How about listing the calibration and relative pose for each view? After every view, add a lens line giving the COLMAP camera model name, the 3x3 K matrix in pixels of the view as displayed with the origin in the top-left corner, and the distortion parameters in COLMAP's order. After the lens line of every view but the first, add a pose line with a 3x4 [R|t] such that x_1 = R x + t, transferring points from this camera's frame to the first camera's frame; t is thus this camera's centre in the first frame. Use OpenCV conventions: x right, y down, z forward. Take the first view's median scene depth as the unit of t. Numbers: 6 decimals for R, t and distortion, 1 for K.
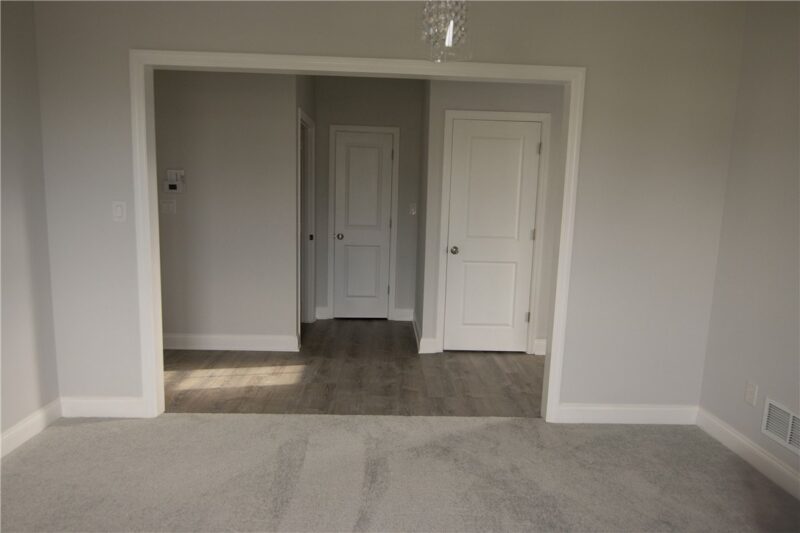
lens RADIAL K [[487.7, 0, 401.3], [0, 487.7, 267.4], [0, 0, 1]] dist [-0.013739, 0.000073]
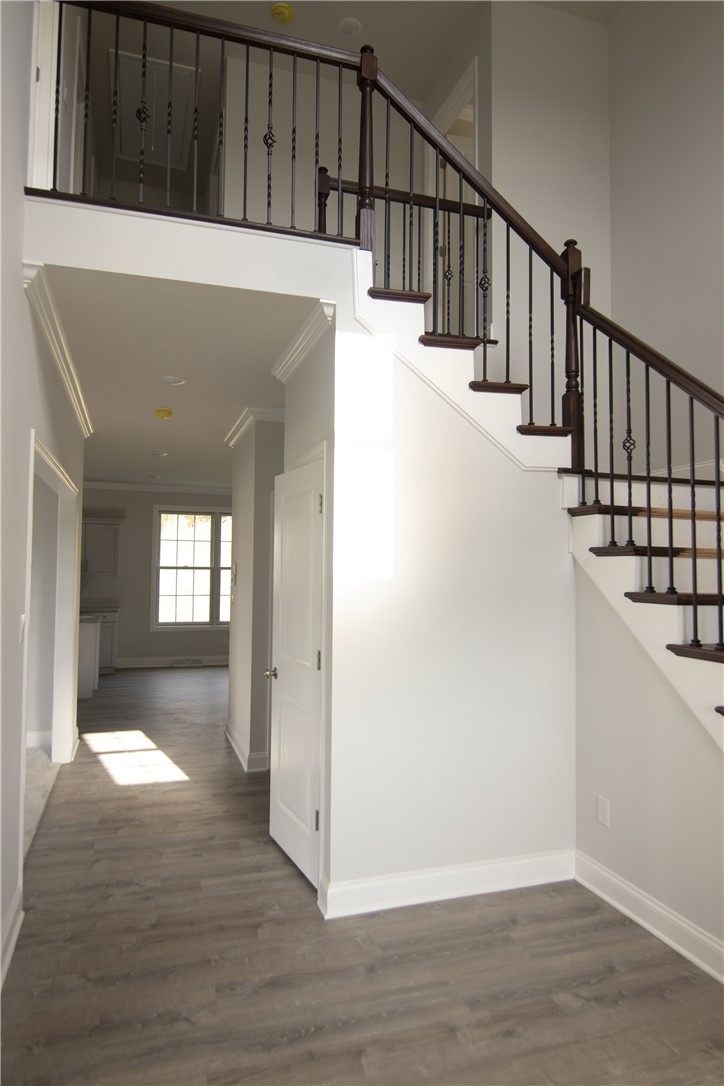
lens RADIAL K [[662.1, 0, 365.0], [0, 662.1, 547.1], [0, 0, 1]] dist [-0.013739, 0.000073]
pose [[0.297011, -0.056448, -0.953204, 1.197886], [-0.124028, 0.987514, -0.097126, -0.164675], [0.946785, 0.147071, 0.286301, 0.963945]]
